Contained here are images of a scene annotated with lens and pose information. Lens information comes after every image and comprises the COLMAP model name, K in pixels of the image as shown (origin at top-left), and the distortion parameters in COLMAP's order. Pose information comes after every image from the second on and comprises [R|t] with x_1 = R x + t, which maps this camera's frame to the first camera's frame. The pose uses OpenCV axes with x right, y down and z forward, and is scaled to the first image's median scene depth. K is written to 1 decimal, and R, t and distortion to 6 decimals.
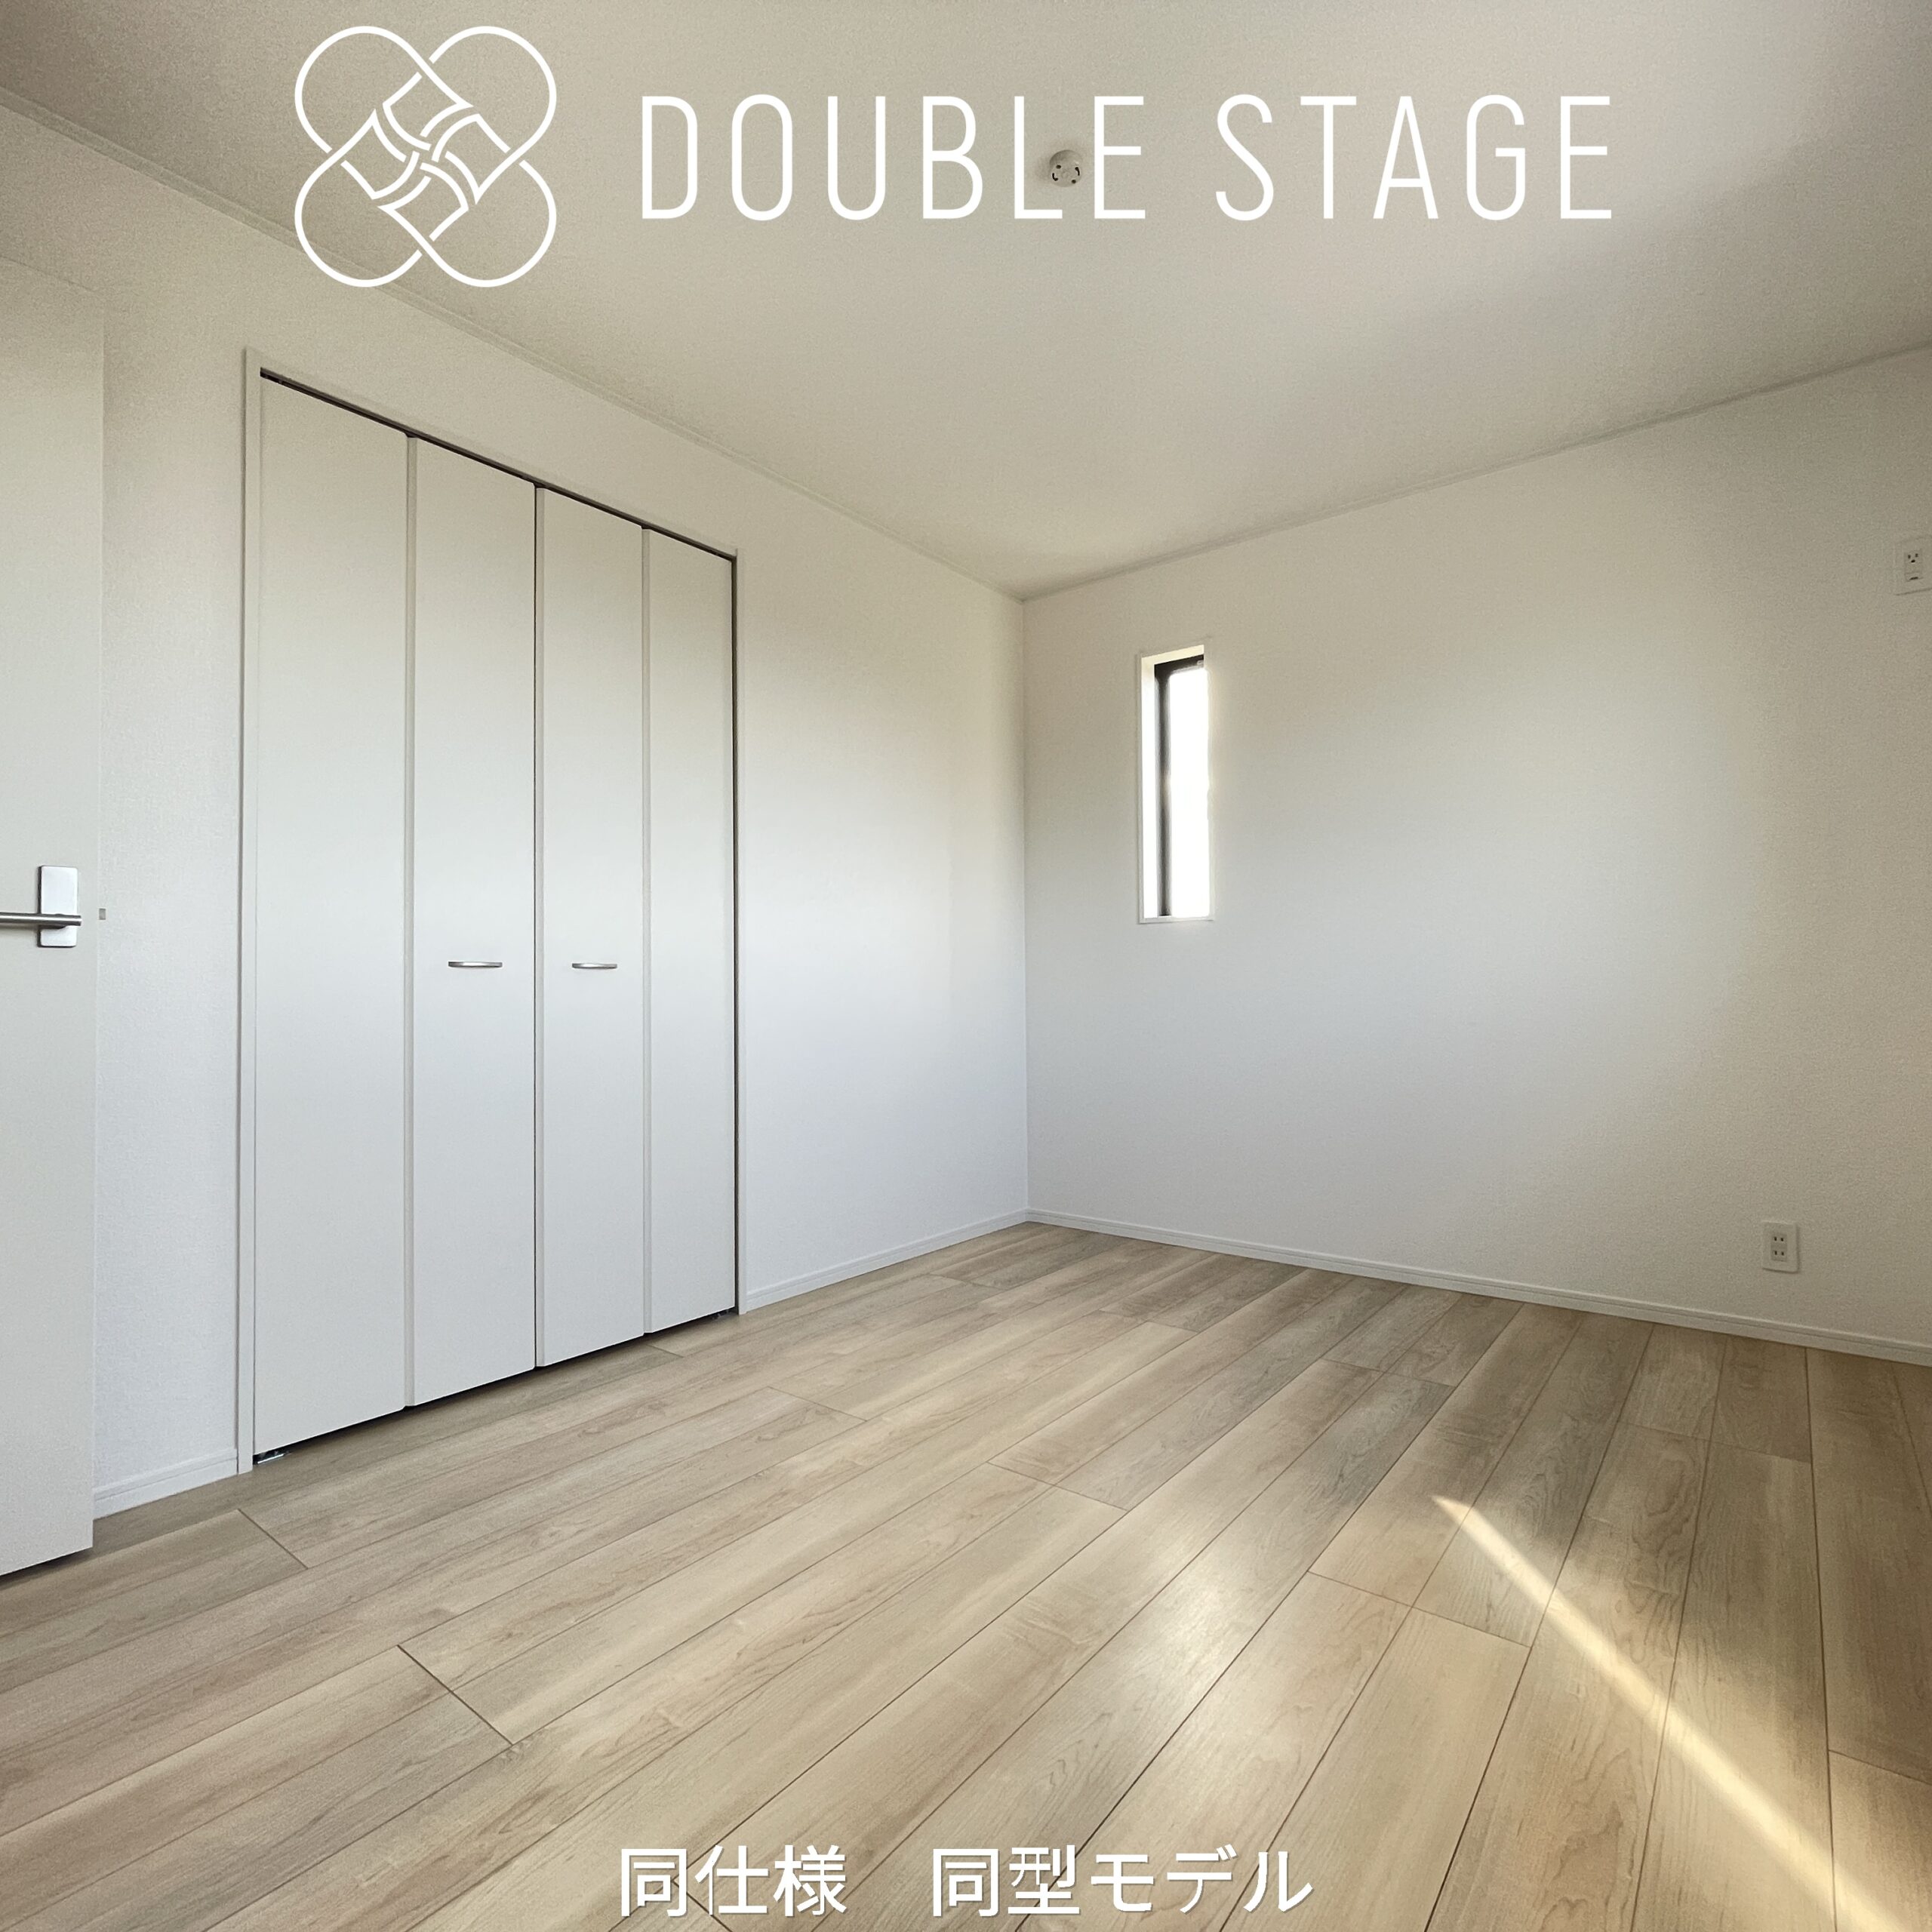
lens RADIAL K [[1043.8, 0, 961.1], [0, 1043.8, 955.5], [0, 0, 1]] dist [-0.006631, 0.002416]
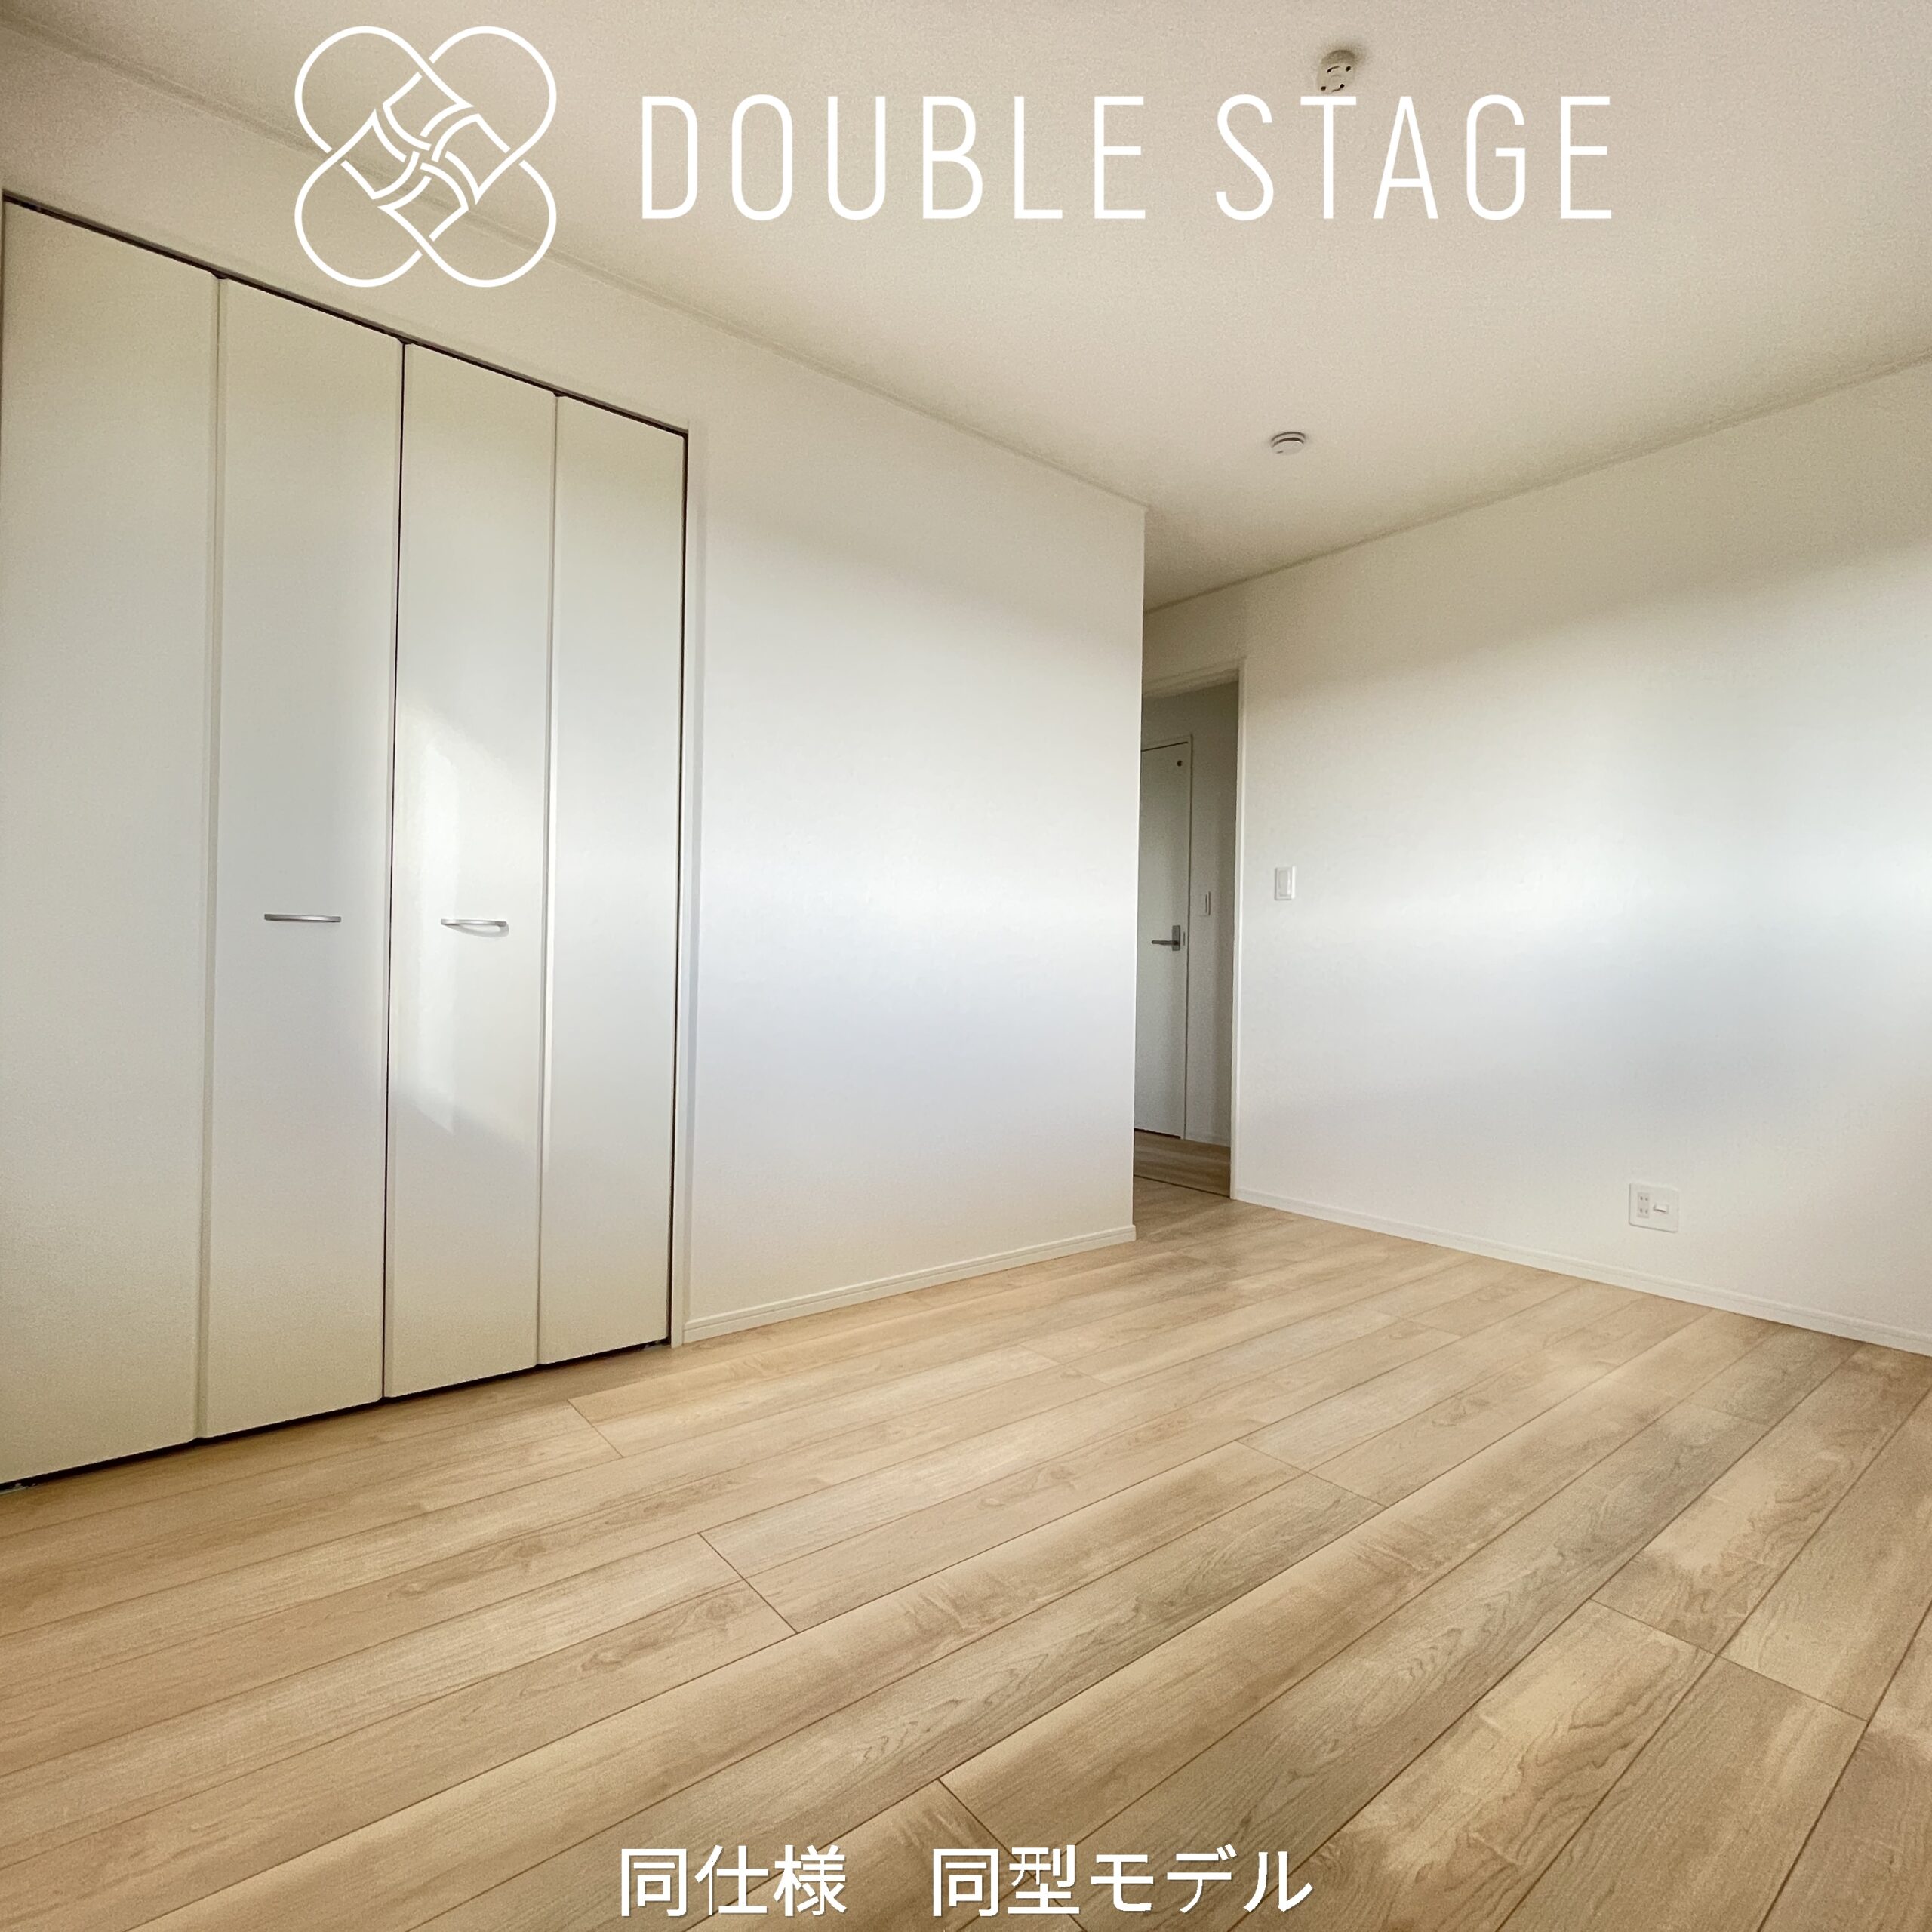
lens RADIAL K [[1043.8, 0, 971.3], [0, 1043.8, 951.7], [0, 0, 1]] dist [-0.006631, 0.002416]
pose [[0.976458, 0.026633, -0.214056, 0.219560], [-0.022666, 0.999523, 0.020965, 0.006314], [0.214512, -0.015619, 0.976596, 0.276676]]
